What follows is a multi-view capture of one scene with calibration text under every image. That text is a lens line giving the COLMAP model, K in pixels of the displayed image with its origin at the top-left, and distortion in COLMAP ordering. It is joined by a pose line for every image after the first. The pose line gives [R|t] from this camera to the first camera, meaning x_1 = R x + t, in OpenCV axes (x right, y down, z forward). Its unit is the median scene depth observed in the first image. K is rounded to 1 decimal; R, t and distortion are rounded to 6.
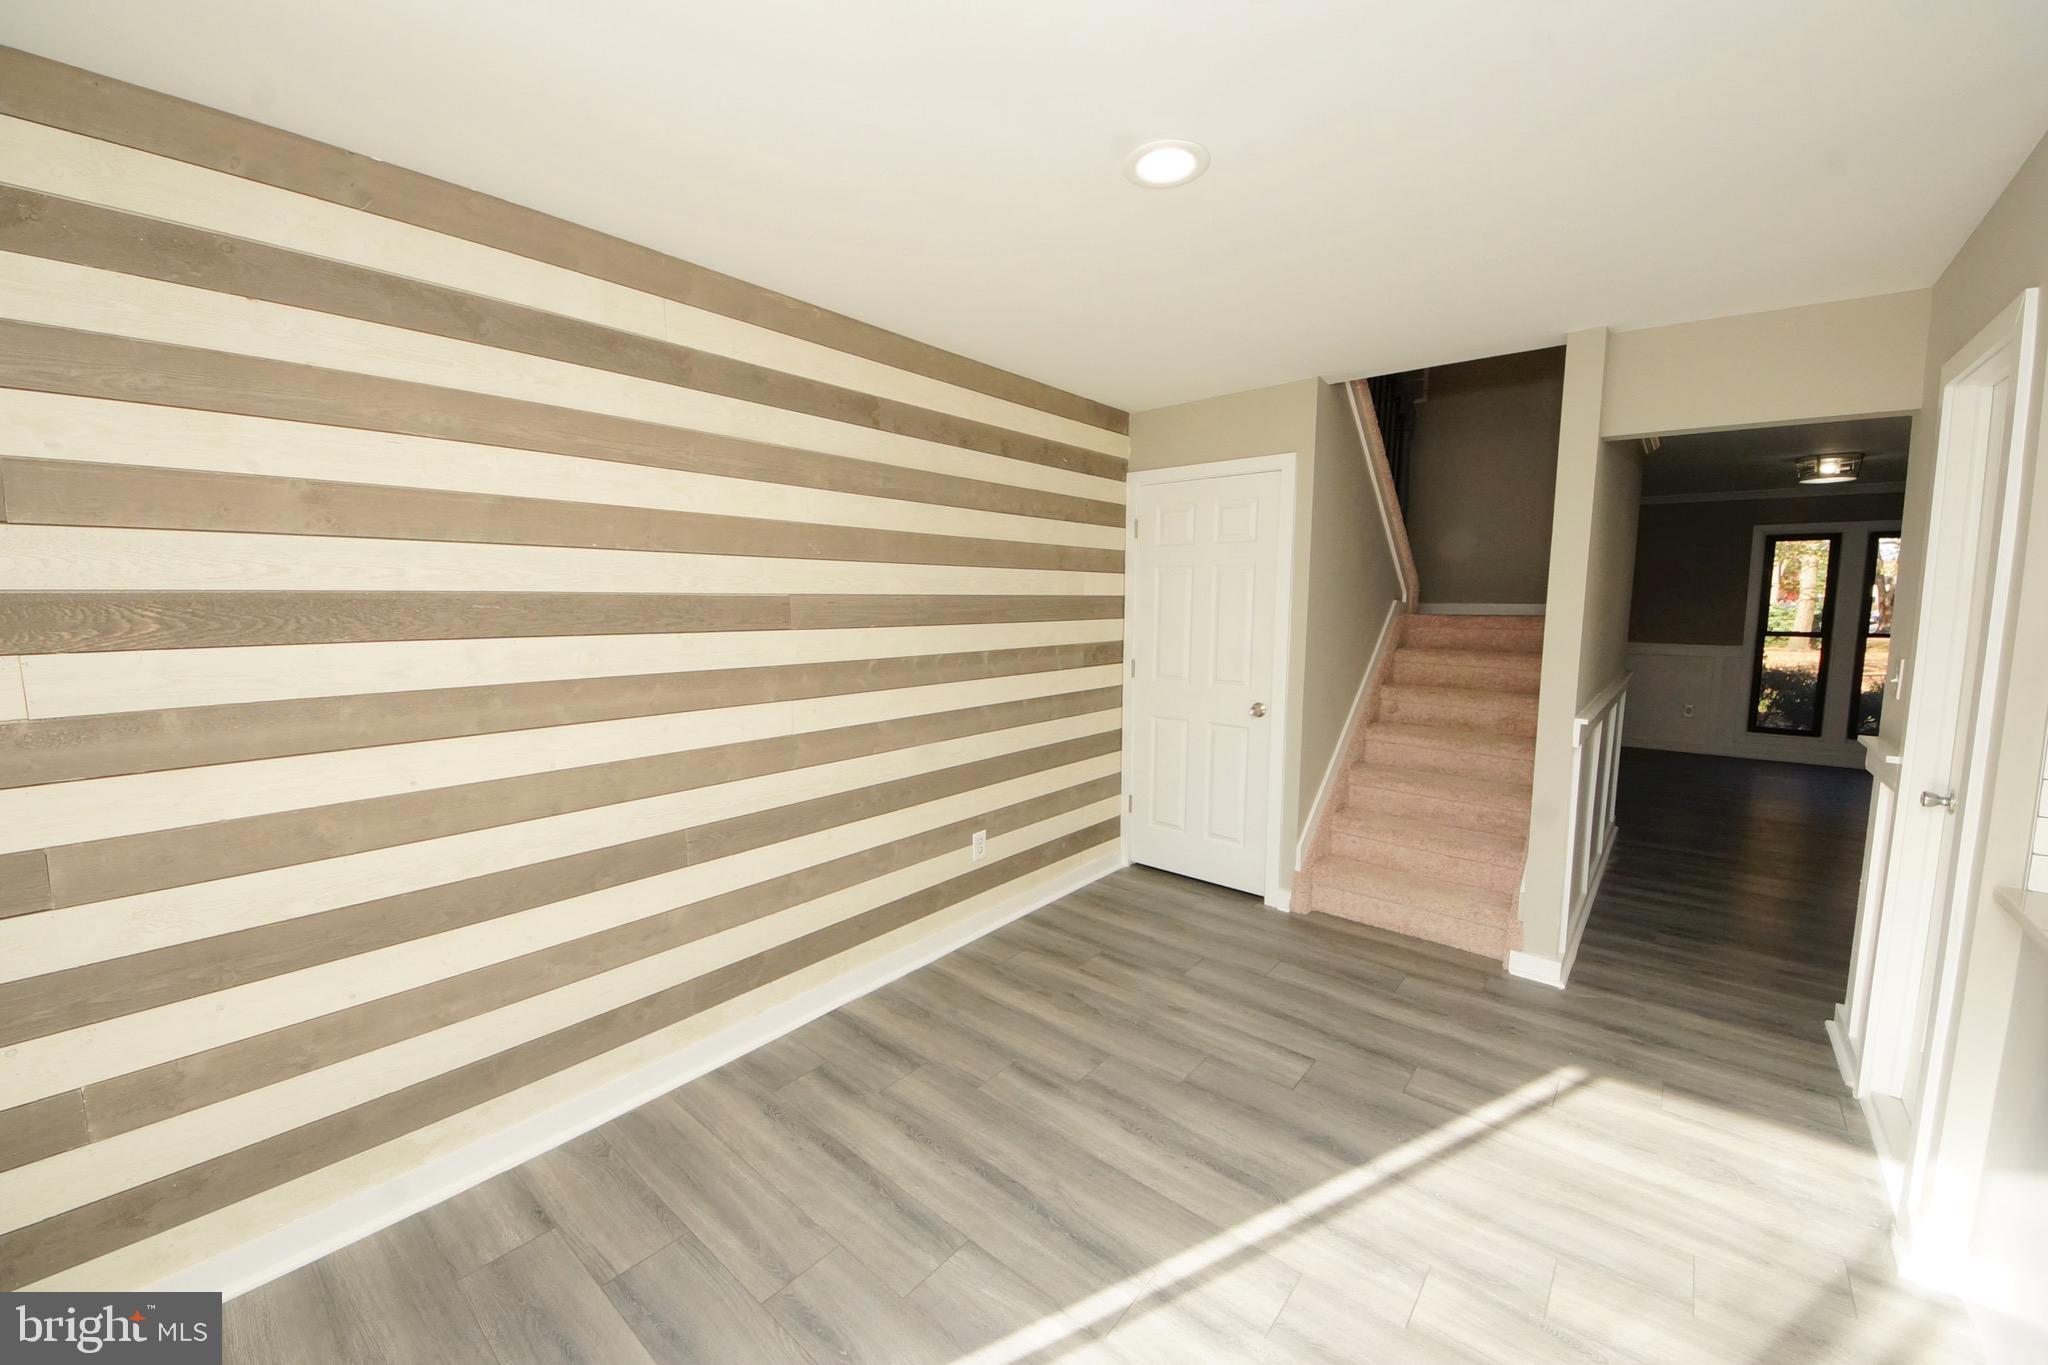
lens RADIAL K [[771.2, 0, 1024.0], [0, 771.2, 682.5], [0, 0, 1]] dist [0.013819, -0.015768]
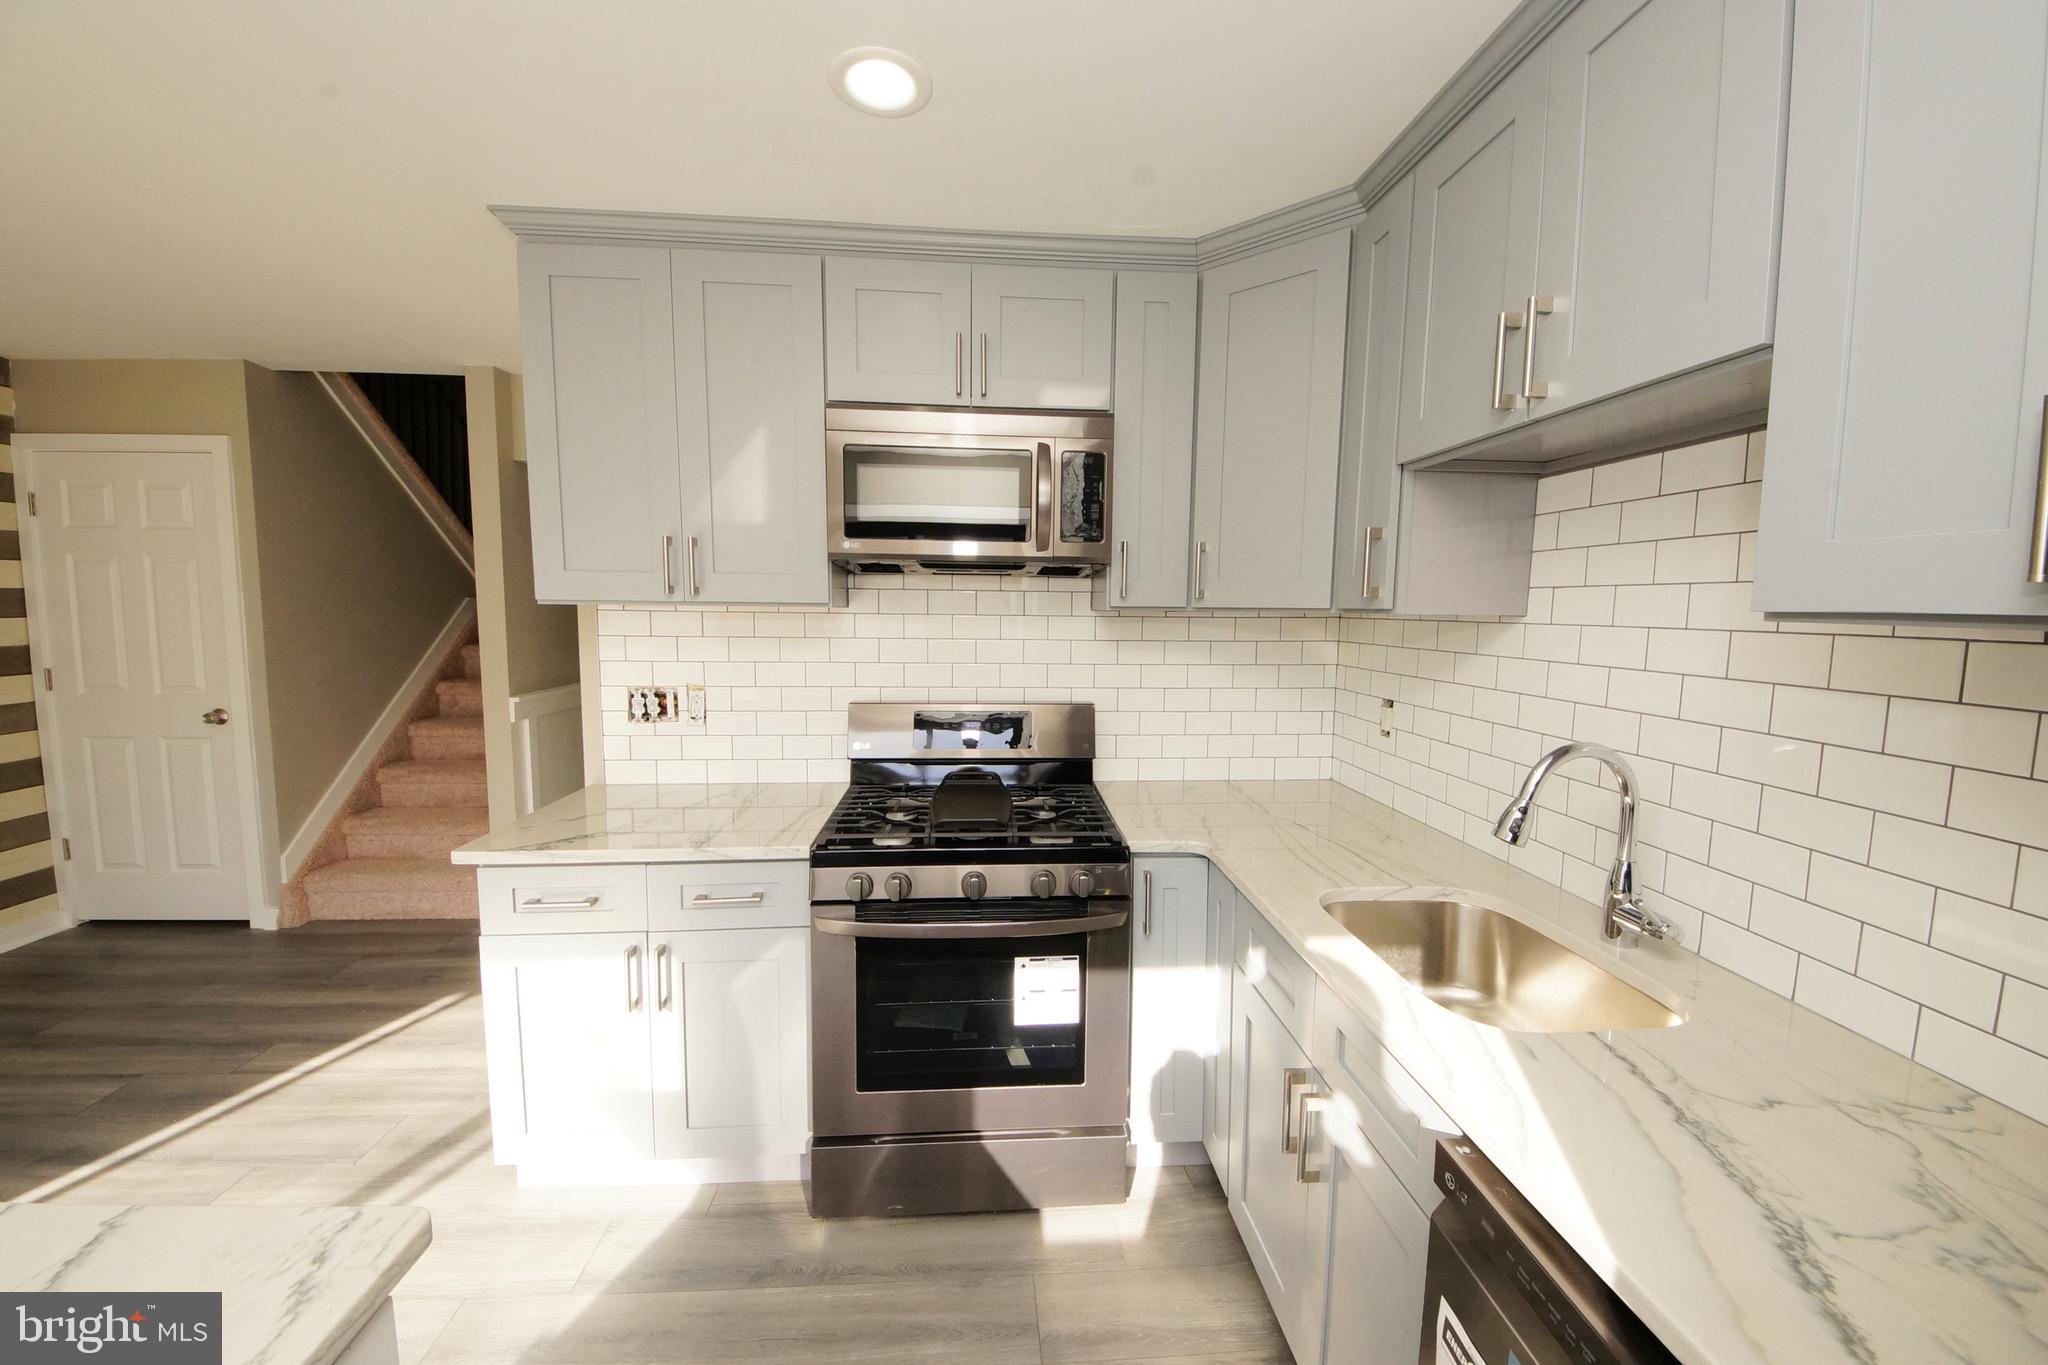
lens RADIAL K [[749.0, 0, 1026.6], [0, 749.0, 681.4], [0, 0, 1]] dist [0.030179, -0.017407]
pose [[0.713605, -0.061911, 0.697808, 0.493314], [0.065236, 0.997632, 0.021798, 0.049747], [-0.697505, 0.029967, 0.715953, -0.399059]]
